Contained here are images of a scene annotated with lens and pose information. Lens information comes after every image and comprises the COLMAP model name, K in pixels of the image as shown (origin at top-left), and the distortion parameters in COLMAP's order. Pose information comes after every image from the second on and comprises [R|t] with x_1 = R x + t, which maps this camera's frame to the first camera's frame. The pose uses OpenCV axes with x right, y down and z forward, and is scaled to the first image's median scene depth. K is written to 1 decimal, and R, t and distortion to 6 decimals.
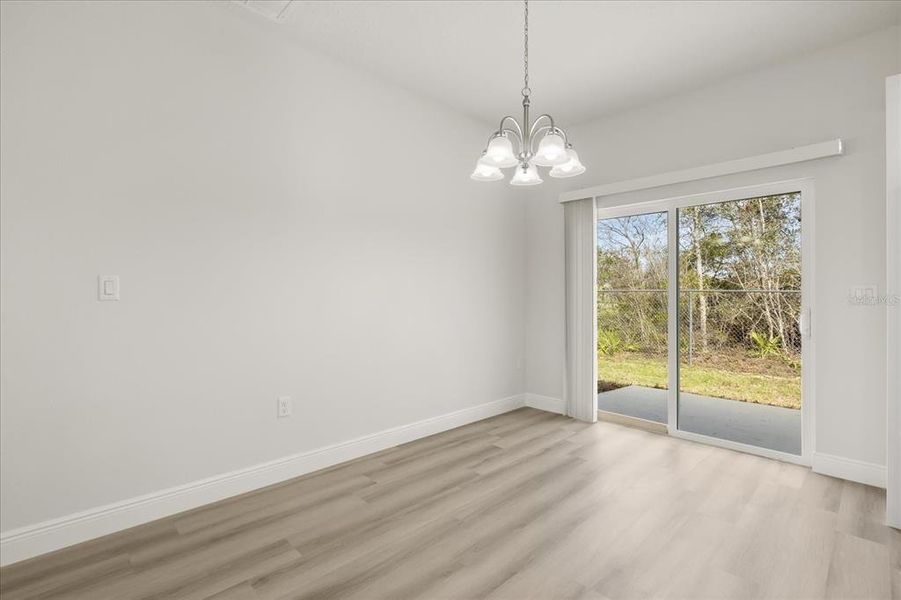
lens RADIAL K [[420.3, 0, 450.5], [0, 420.3, 300.0], [0, 0, 1]] dist [0.000767, 0.000074]
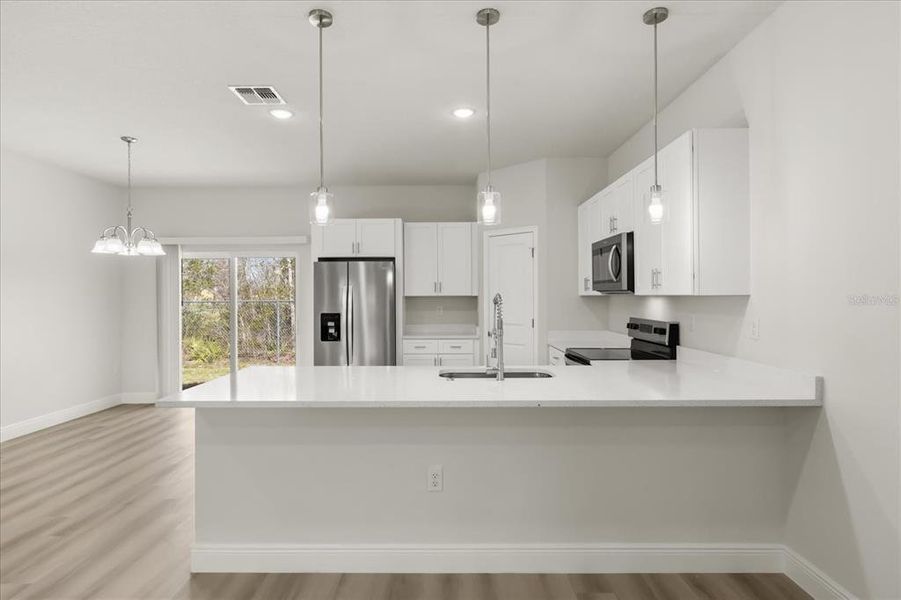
lens RADIAL K [[495.0, 0, 451.7], [0, 495.0, 288.3], [0, 0, 1]] dist [0.005412, 0.000762]
pose [[0.703659, 0.003442, 0.710530, -0.224637], [0.018982, 0.999540, -0.023640, -0.043480], [-0.710284, 0.030122, 0.703270, -0.923235]]
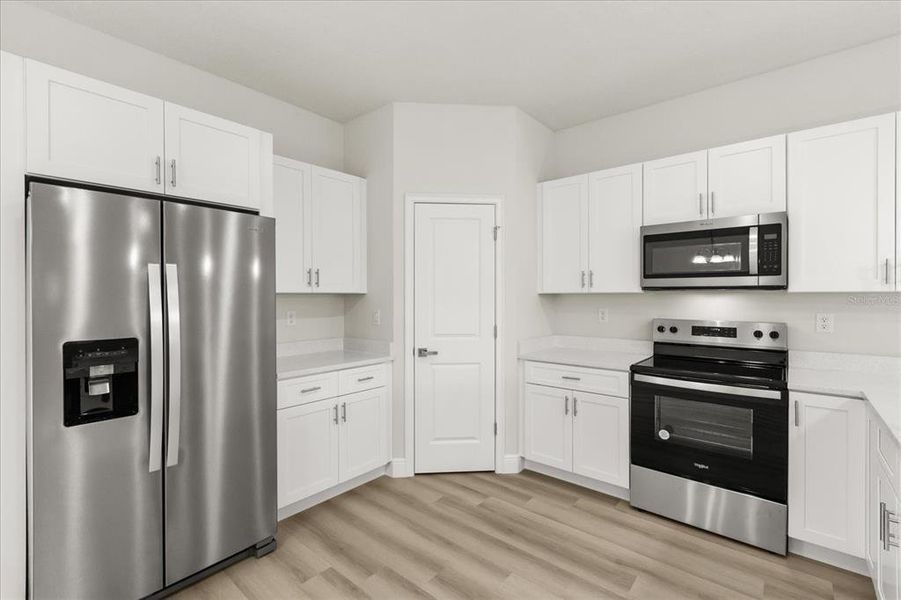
lens RADIAL K [[399.6, 0, 449.7], [0, 399.6, 296.2], [0, 0, 1]] dist [0.001854, -0.000114]
pose [[-0.085326, -0.007222, 0.996327, 0.165116], [0.016675, 0.999823, 0.008675, -0.055547], [-0.996214, 0.017354, -0.085191, 0.159386]]
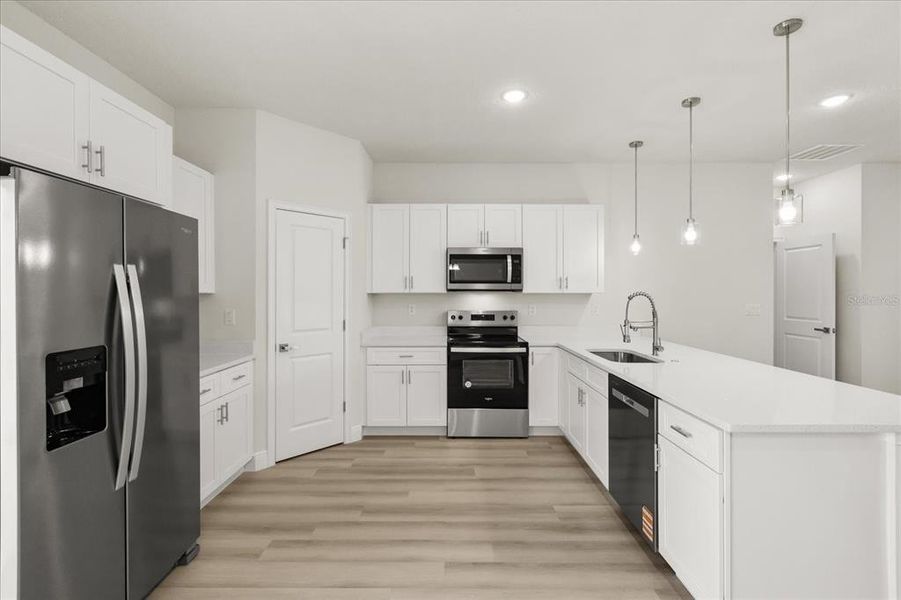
lens RADIAL K [[400.0, 0, 446.7], [0, 400.0, 291.8], [0, 0, 1]] dist [-0.000963, -0.000159]
pose [[-0.706862, -0.006489, 0.707322, 0.099498], [0.006608, 0.999854, 0.015777, -0.071163], [-0.707321, 0.015826, -0.706716, 0.542460]]
